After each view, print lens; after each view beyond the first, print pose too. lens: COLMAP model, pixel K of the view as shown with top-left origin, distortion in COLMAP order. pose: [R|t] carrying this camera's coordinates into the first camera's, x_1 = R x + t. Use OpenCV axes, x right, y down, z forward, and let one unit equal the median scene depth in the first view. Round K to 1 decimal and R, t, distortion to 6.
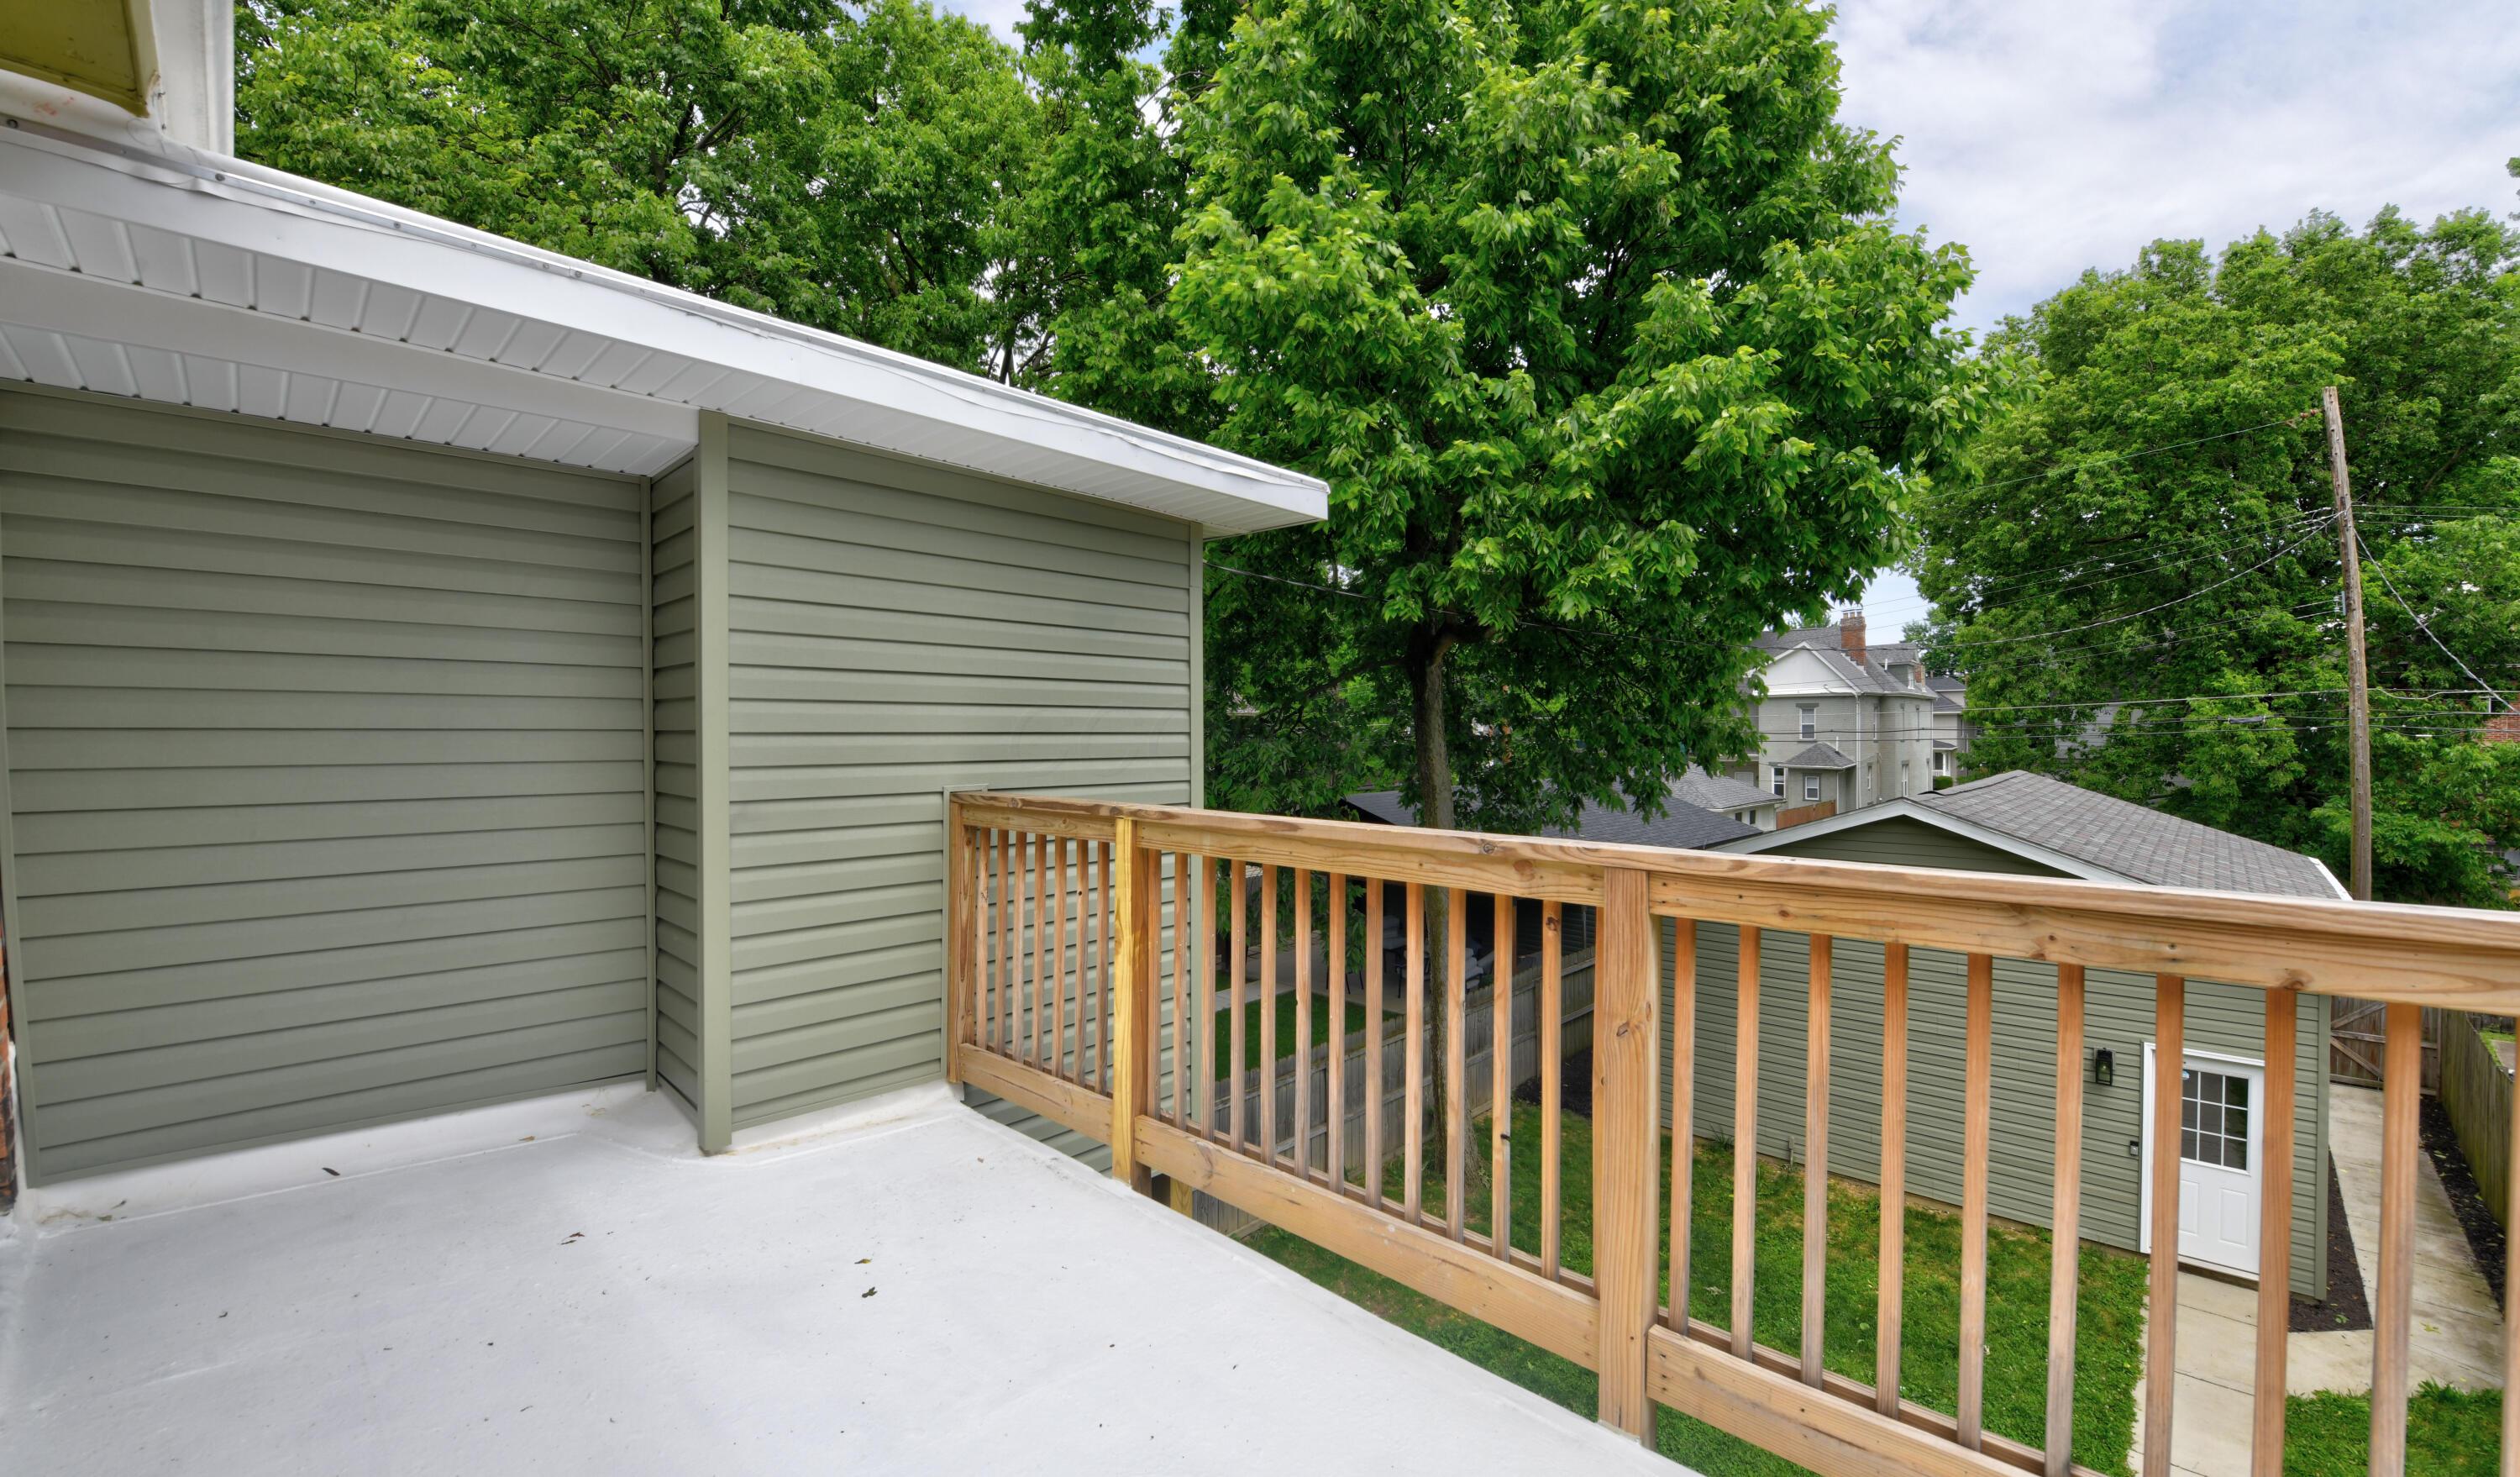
lens RADIAL K [[1019.8, 0, 1254.7], [0, 1019.8, 741.1], [0, 0, 1]] dist [-0.025443, 0.001031]
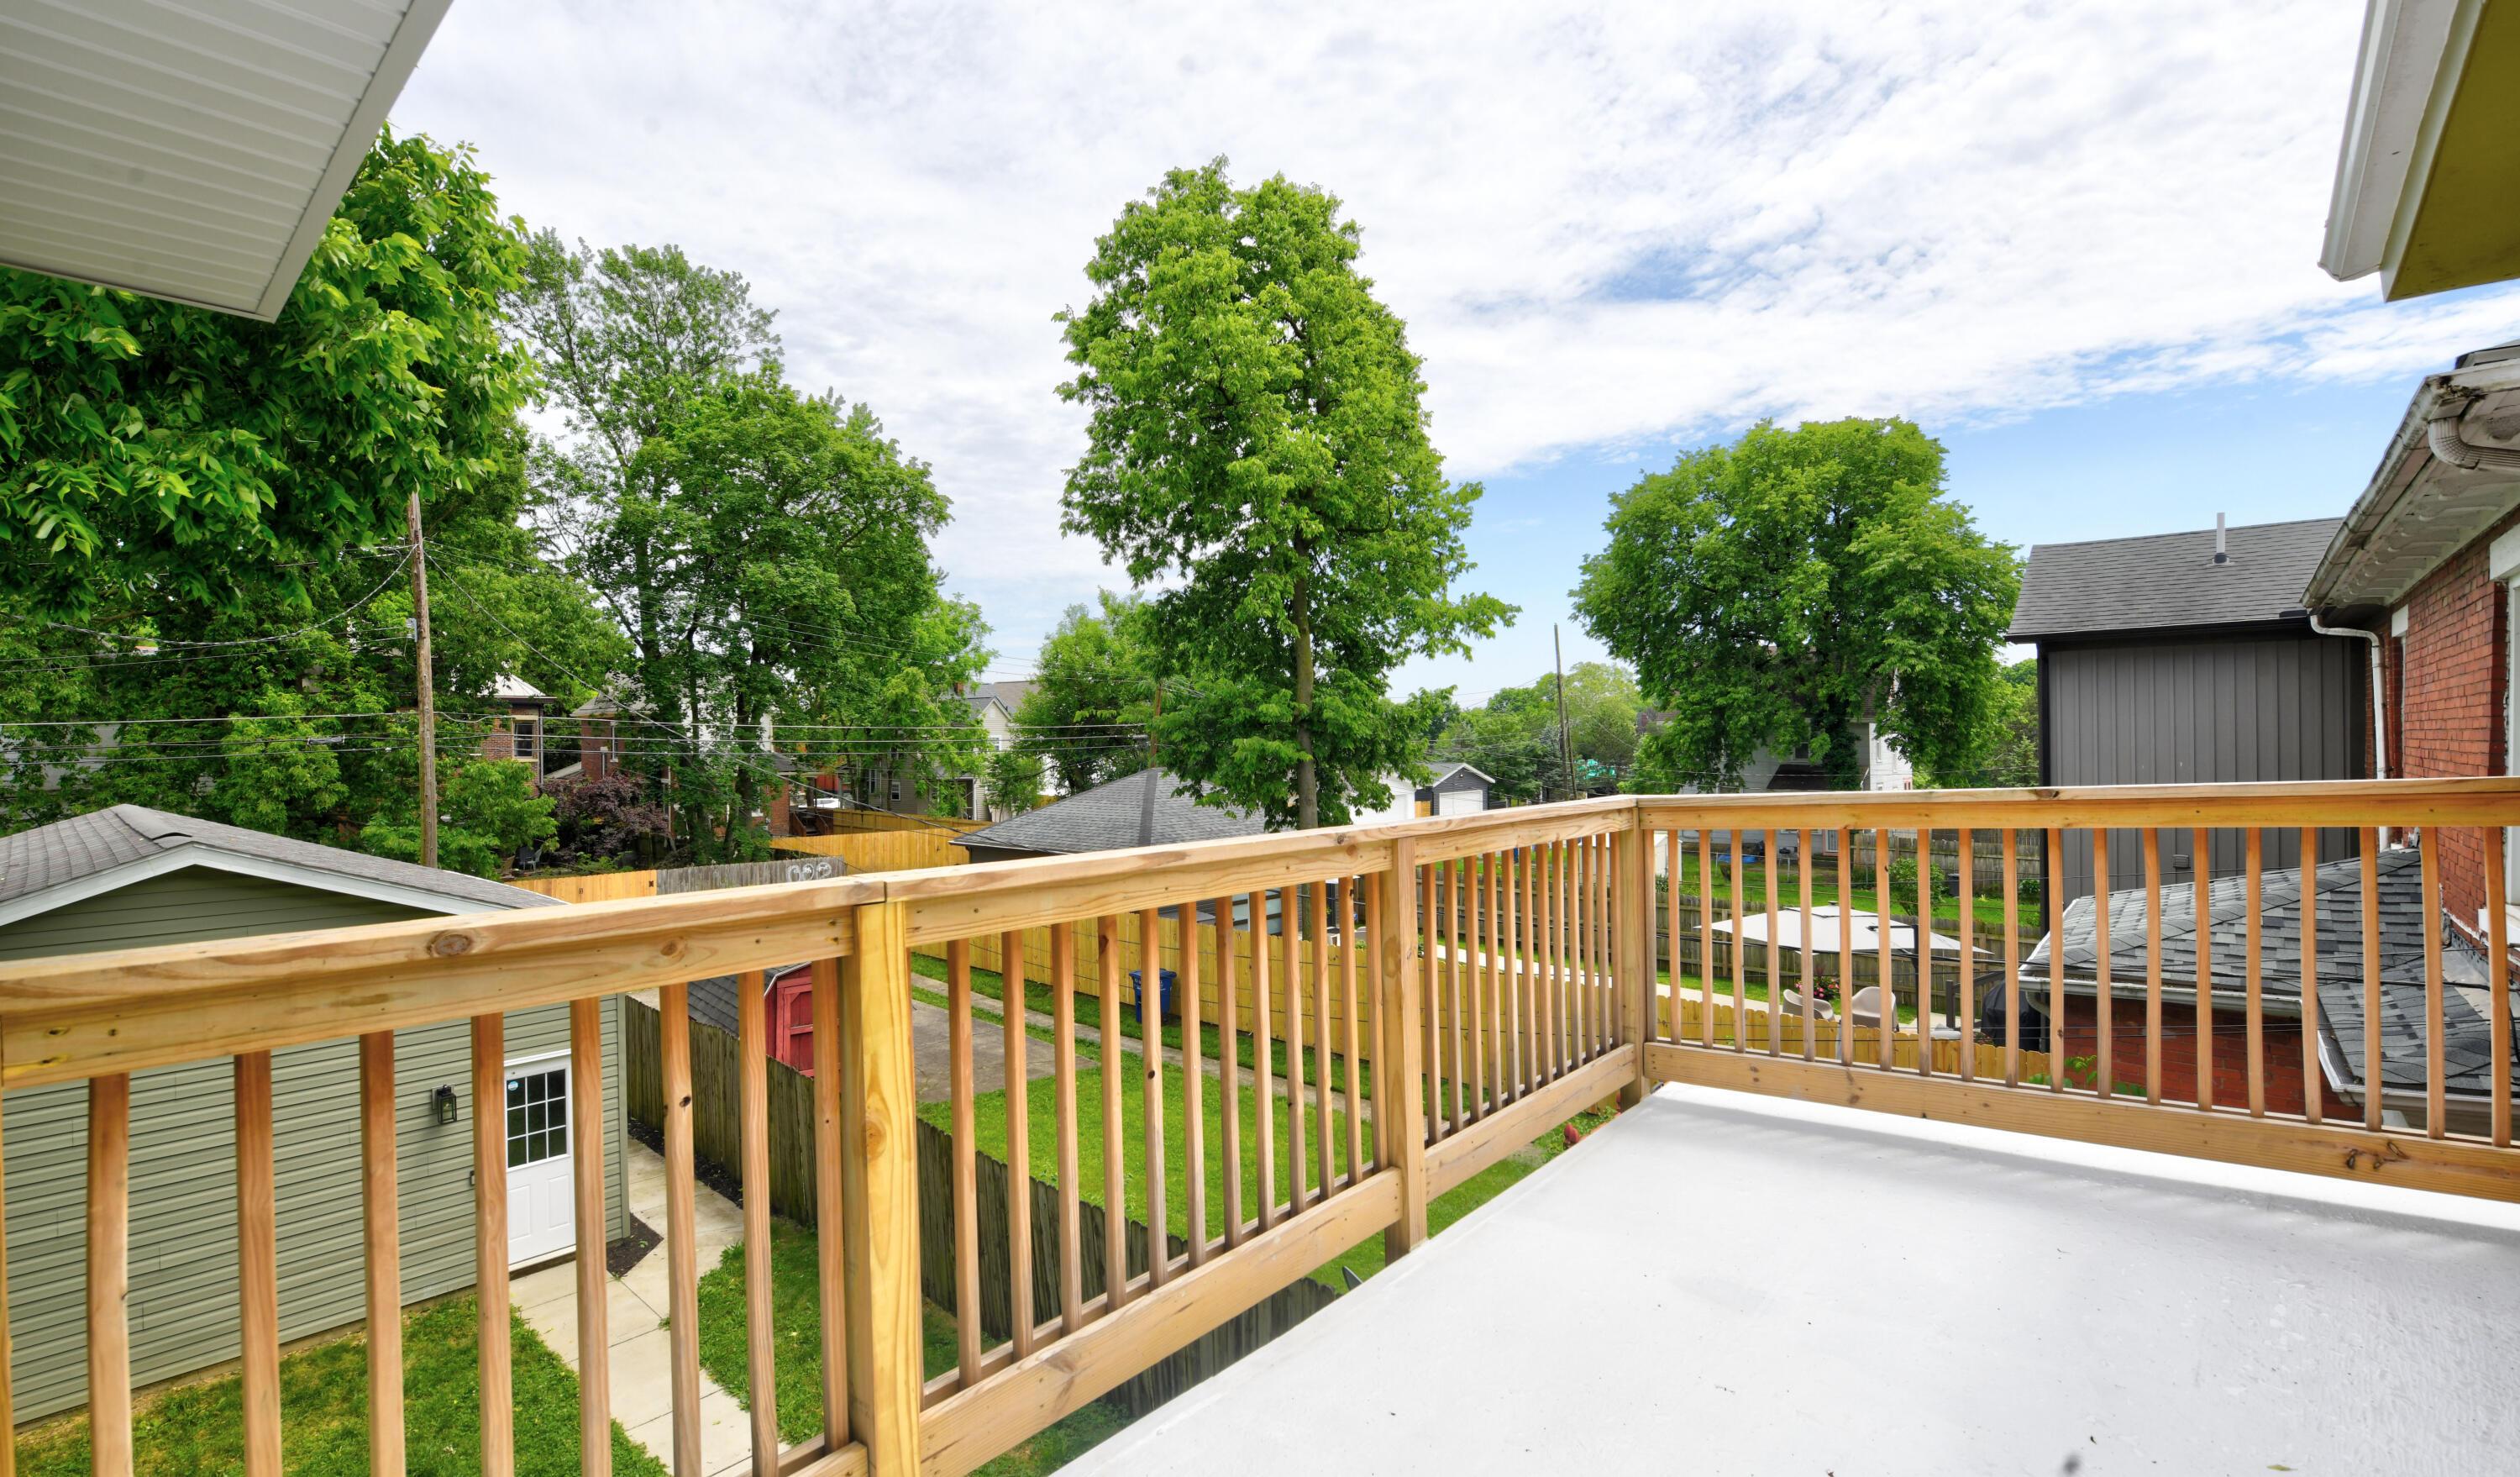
lens RADIAL K [[1121.3, 0, 1268.9], [0, 1121.3, 733.3], [0, 0, 1]] dist [-0.018192, -0.001466]
pose [[-0.048327, 0.009260, 0.998789, -0.113871], [0.018957, 0.999785, -0.008352, -0.001854], [-0.998652, 0.018531, -0.048492, 0.122396]]
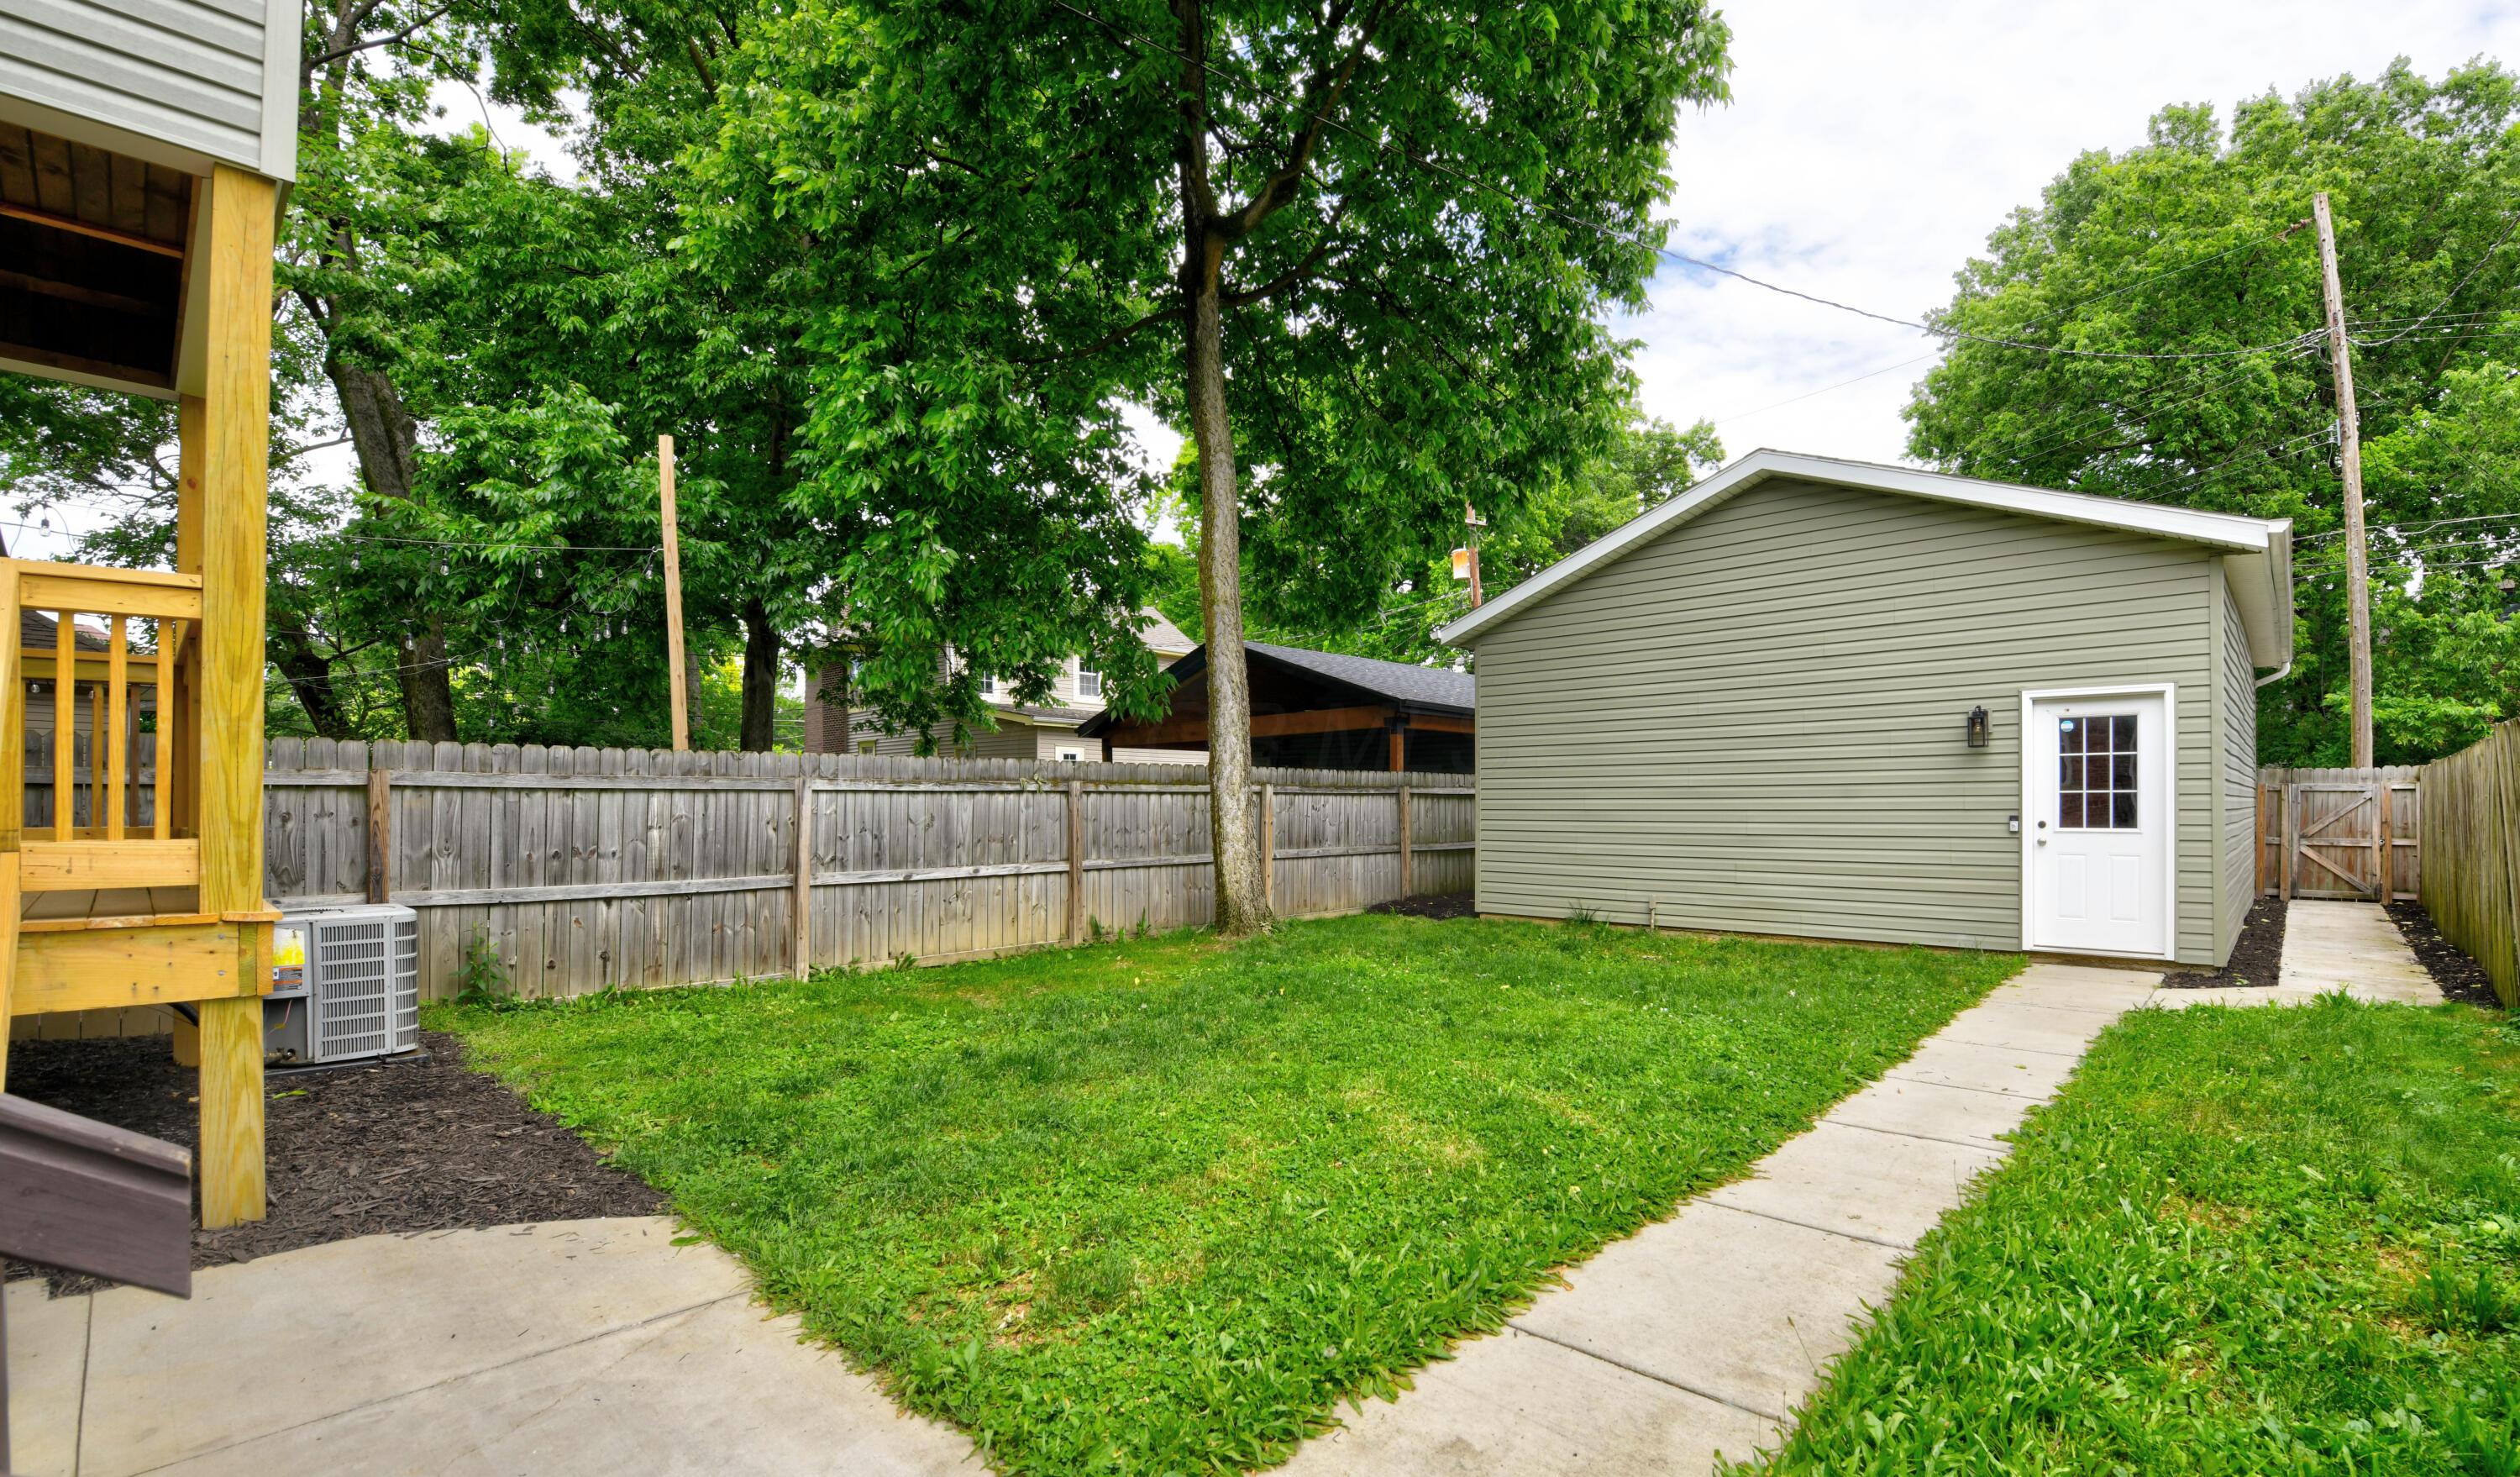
lens RADIAL K [[1100.0, 0, 1359.3], [0, 1100.0, 804.4], [0, 0, 1]] dist [-0.024004, -0.001138]
pose [[0.998776, 0.011057, 0.048210, 0.139052], [-0.010424, 0.999856, -0.013370, 0.189861], [-0.048351, 0.012851, 0.998748, 0.058909]]
